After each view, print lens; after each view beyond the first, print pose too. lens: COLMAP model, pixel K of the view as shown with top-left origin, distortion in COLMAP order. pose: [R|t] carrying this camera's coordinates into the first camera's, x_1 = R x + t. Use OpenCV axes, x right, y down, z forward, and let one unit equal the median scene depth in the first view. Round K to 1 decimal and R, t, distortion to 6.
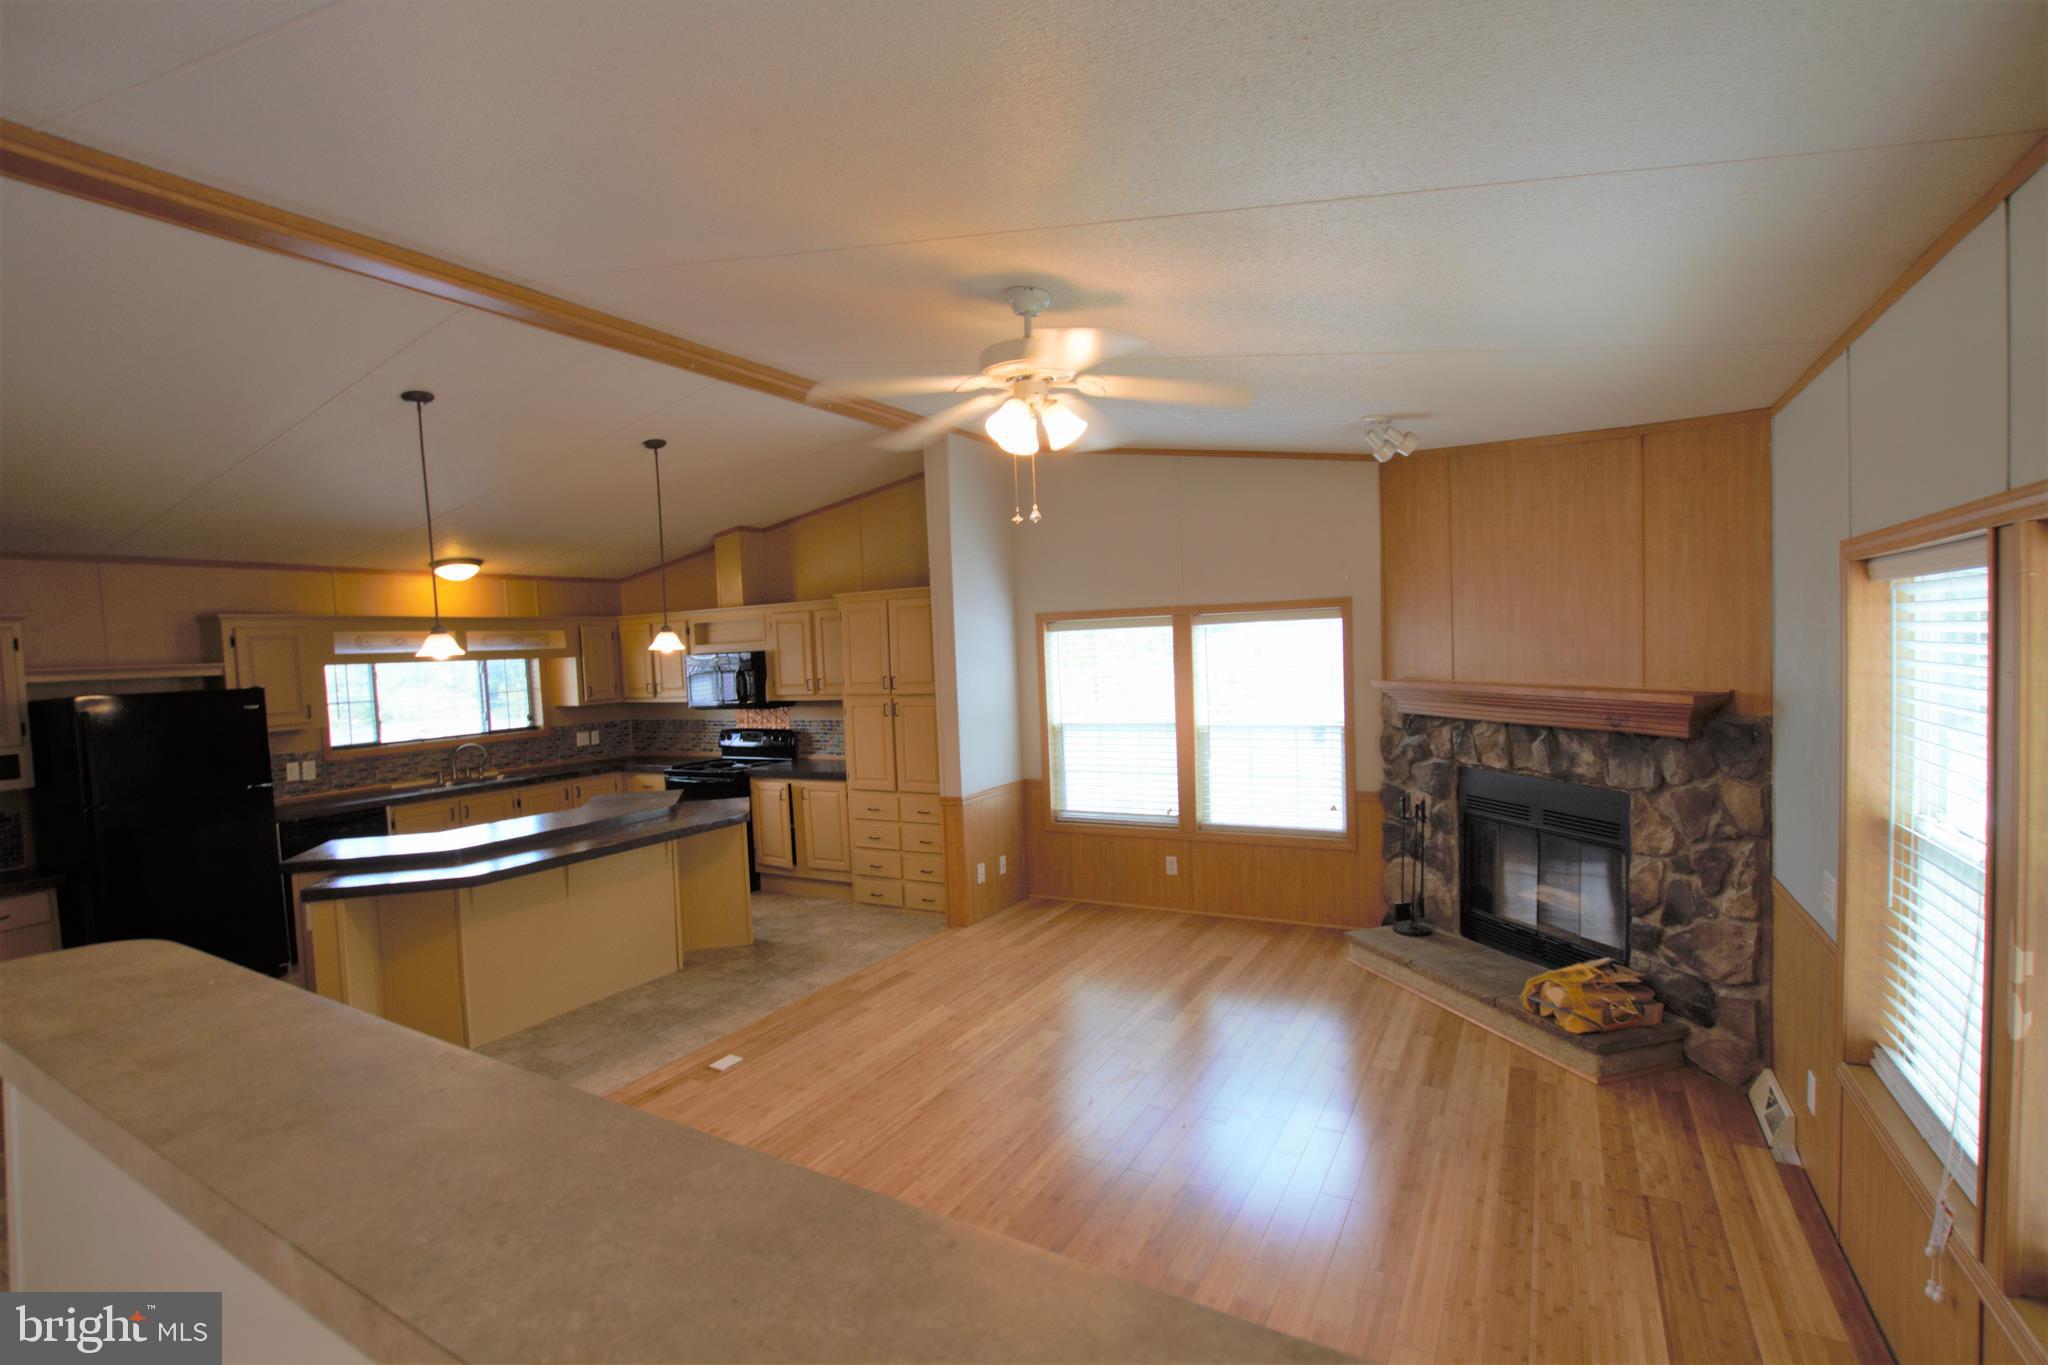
lens RADIAL K [[952.1, 0, 1023.5], [0, 952.1, 693.9], [0, 0, 1]] dist [-0.032050, 0.004390]
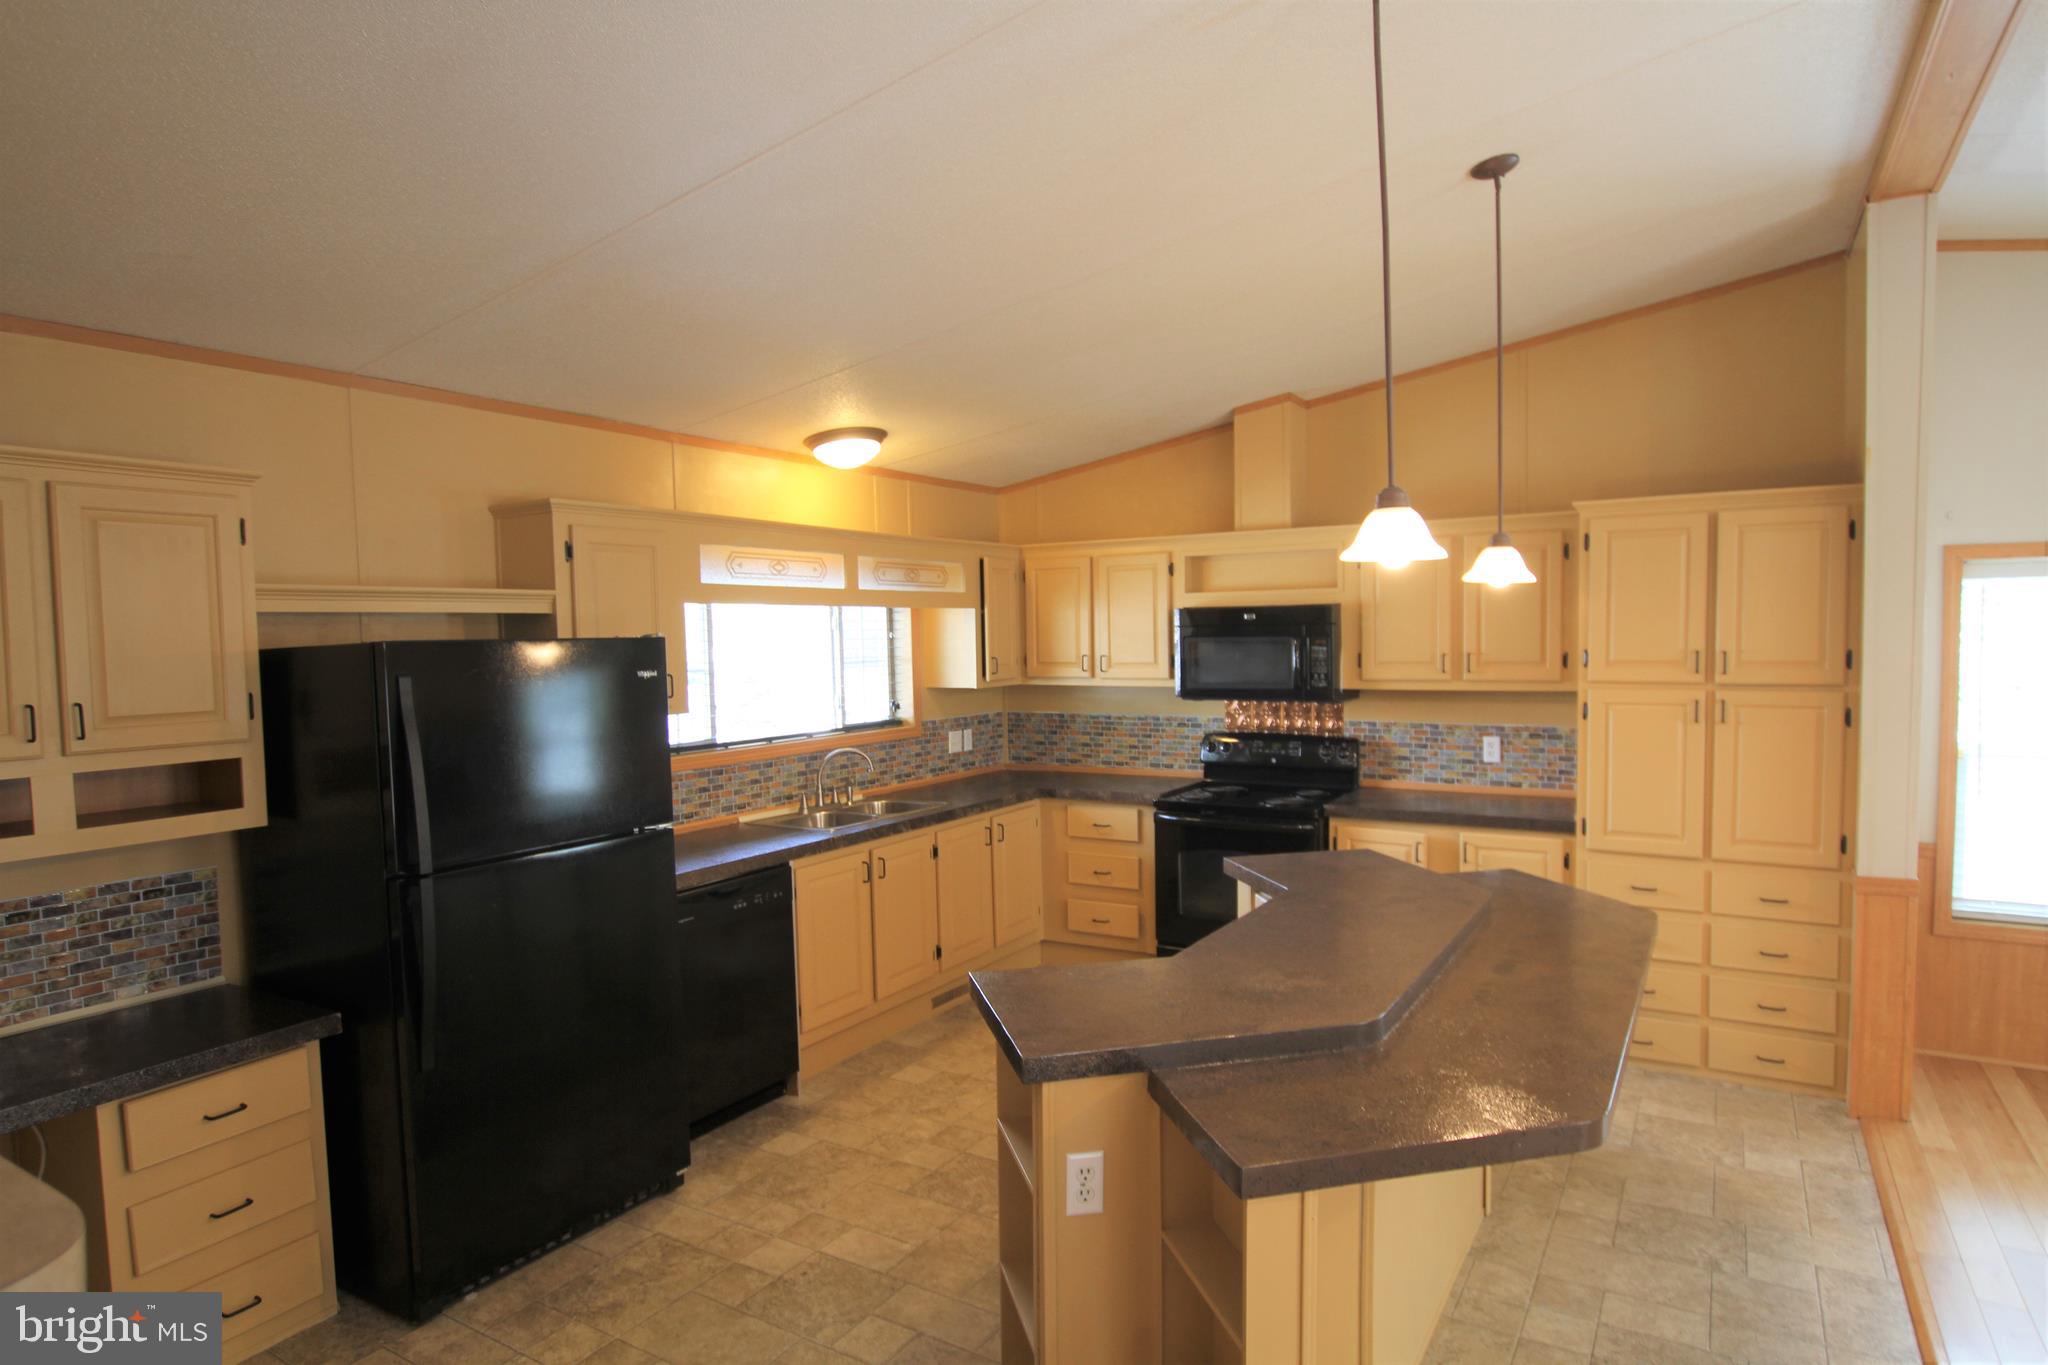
lens RADIAL K [[1148.0, 0, 1021.7], [0, 1148.0, 689.7], [0, 0, 1]] dist [-0.019626, 0.001824]
pose [[0.998655, 0.027220, -0.044133, -0.537779], [-0.027091, 0.999627, 0.003536, 0.013460], [0.044212, -0.002336, 0.999019, 0.344419]]
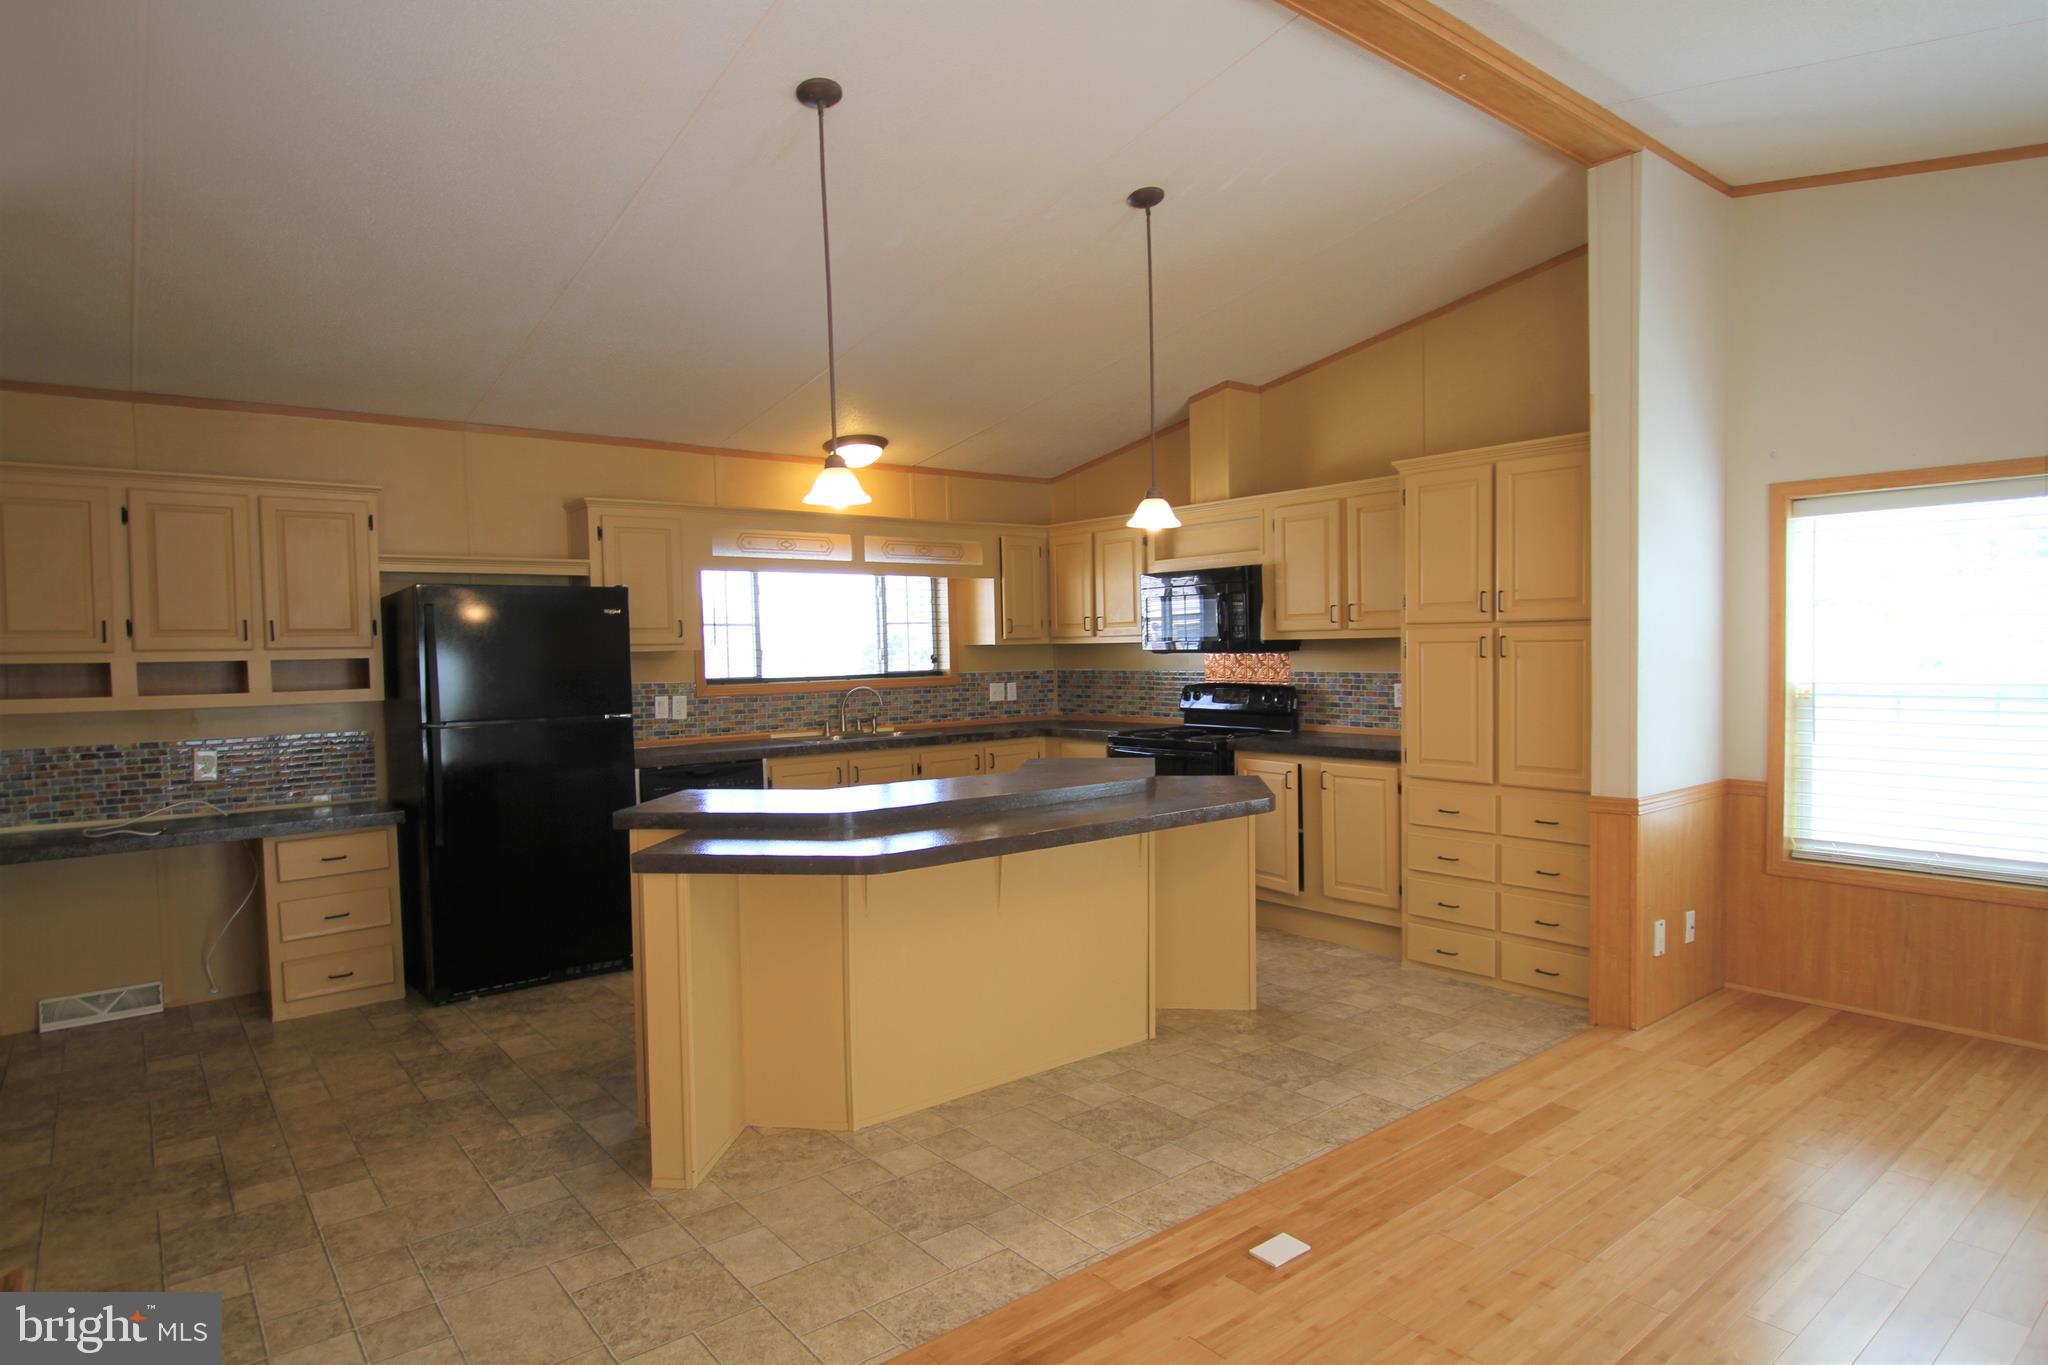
lens RADIAL K [[1148.0, 0, 1021.7], [0, 1148.0, 689.7], [0, 0, 1]] dist [-0.019626, 0.001824]
pose [[0.925551, 0.038440, -0.376667, -0.149518], [-0.037915, 0.999242, 0.008810, 0.051326], [0.376721, 0.006127, 0.926307, 0.237166]]
